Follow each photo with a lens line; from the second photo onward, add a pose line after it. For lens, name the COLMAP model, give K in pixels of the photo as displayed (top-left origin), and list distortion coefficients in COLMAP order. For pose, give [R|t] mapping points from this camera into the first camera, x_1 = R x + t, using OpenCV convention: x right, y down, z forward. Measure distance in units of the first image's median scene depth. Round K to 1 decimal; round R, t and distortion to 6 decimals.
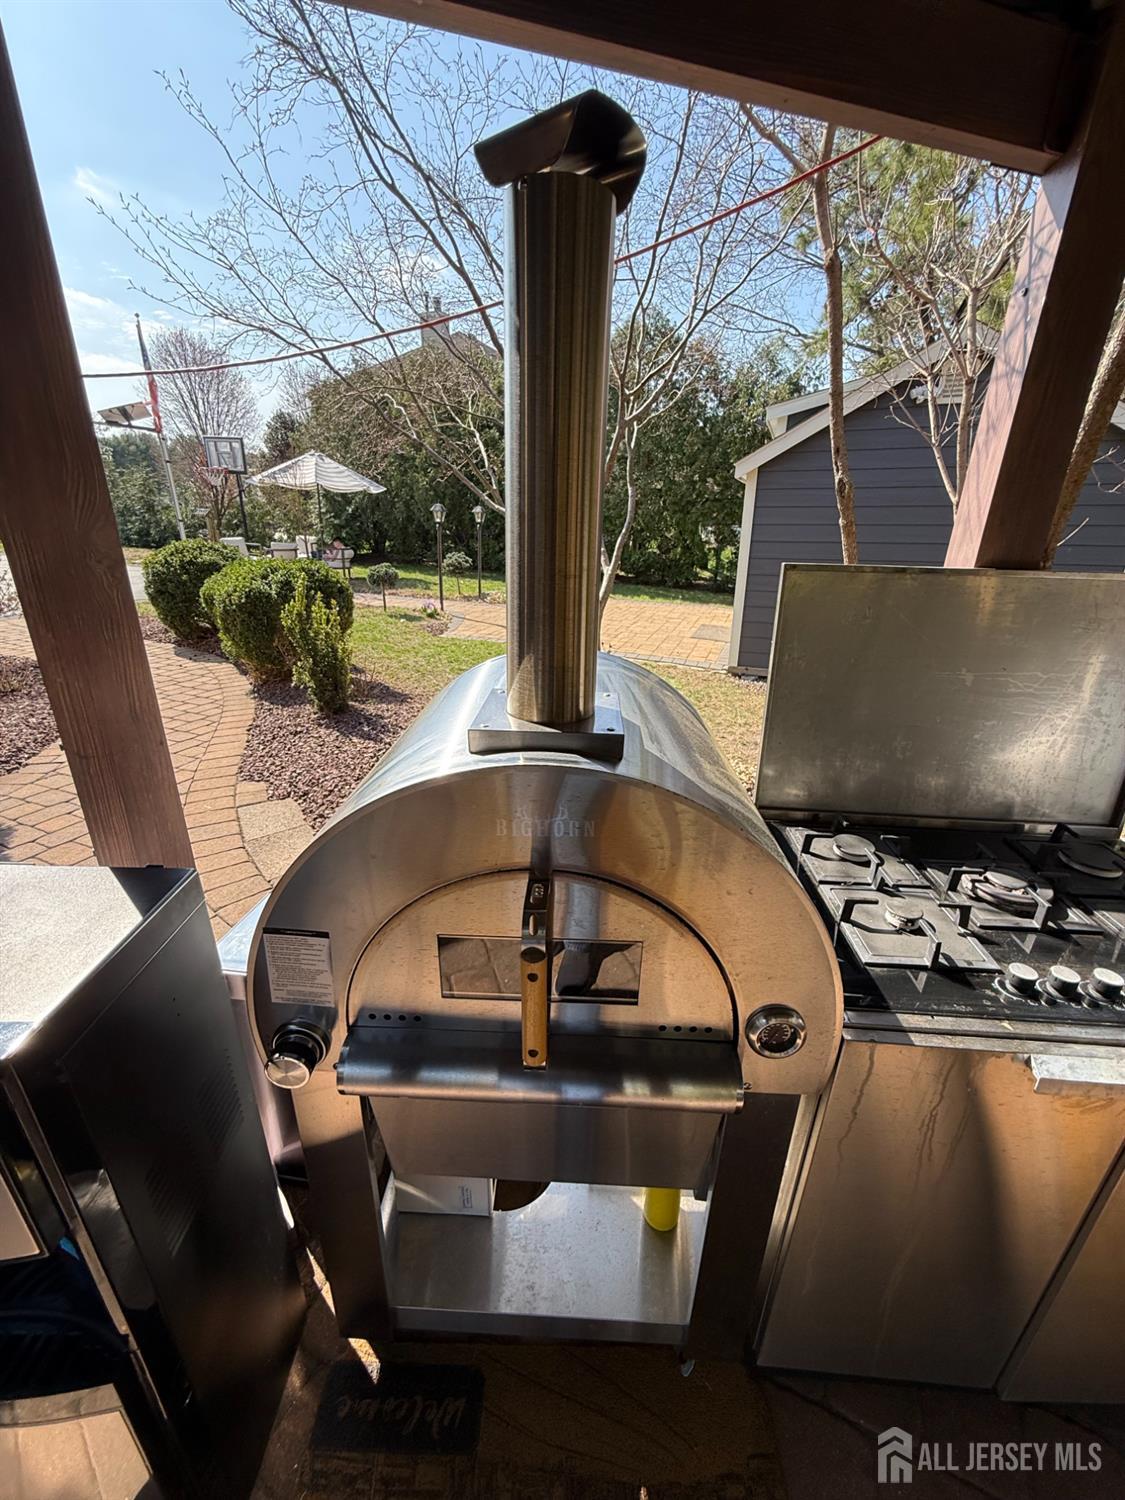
lens RADIAL K [[595.4, 0, 564.9], [0, 595.4, 748.1], [0, 0, 1]] dist [0.003047, -0.000051]
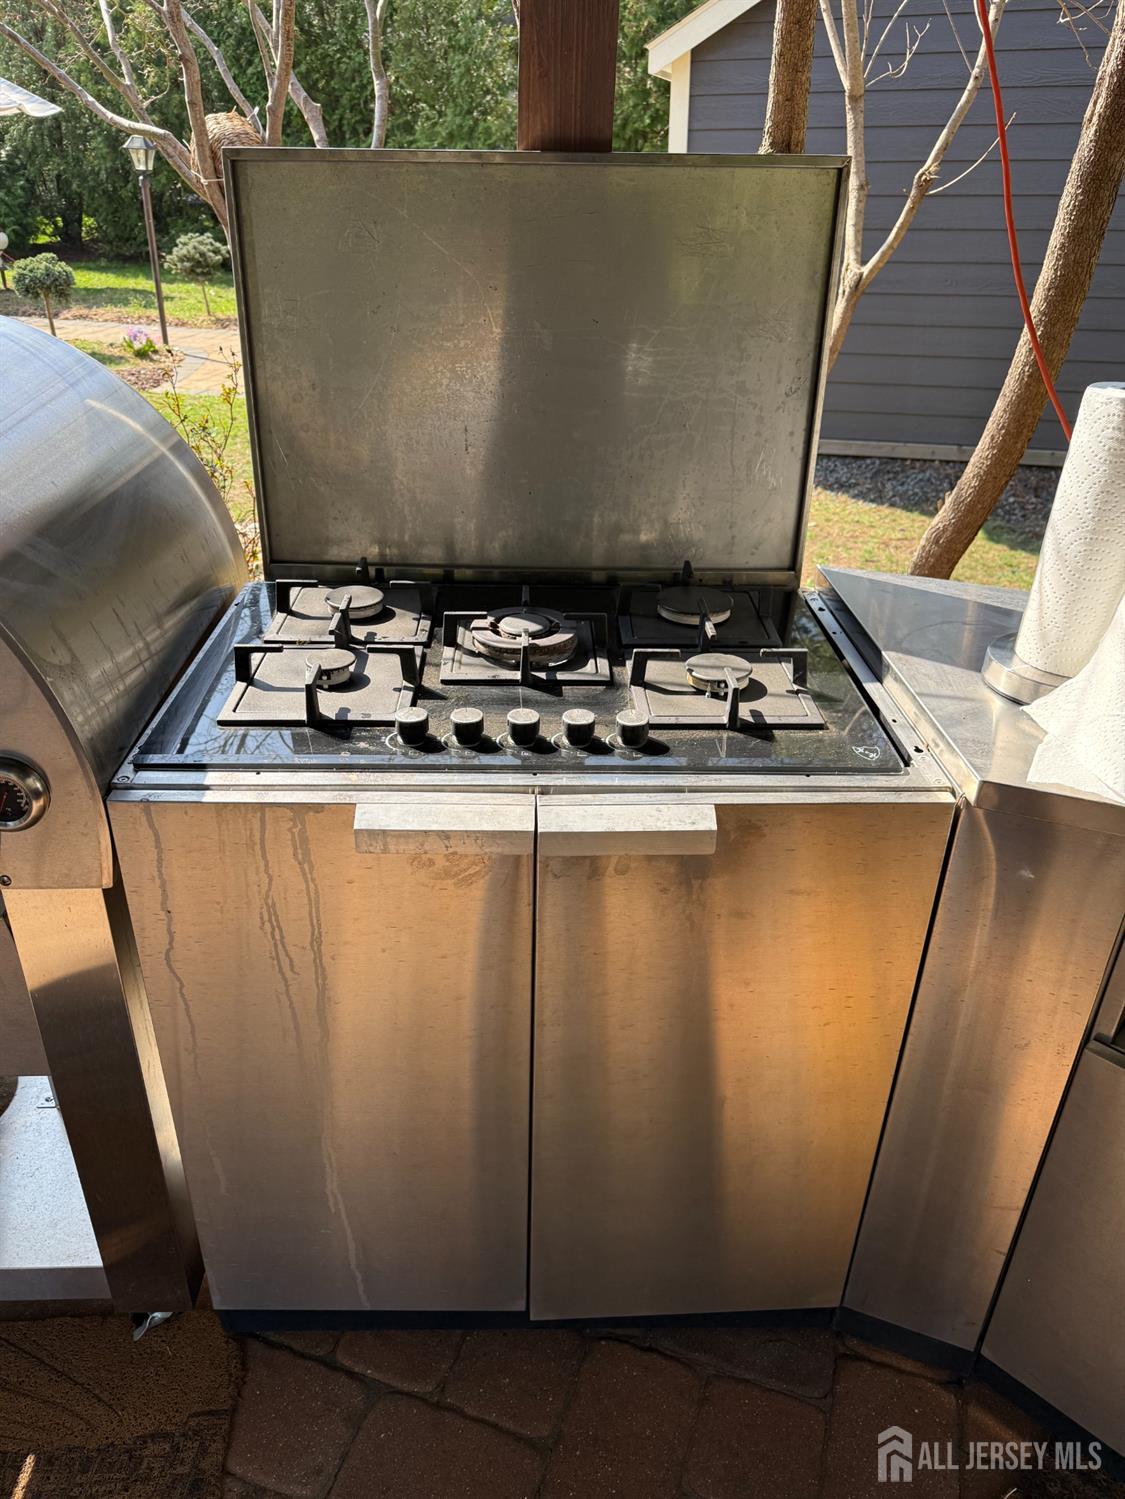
lens RADIAL K [[1063.7, 0, 555.1], [0, 1063.7, 750.3], [0, 0, 1]] dist [0.026446, -0.010424]
pose [[0.998463, -0.035860, 0.042253, 0.135333], [0.030485, 0.992110, 0.121608, 0.040411], [-0.046281, -0.120133, 0.991678, -0.045131]]
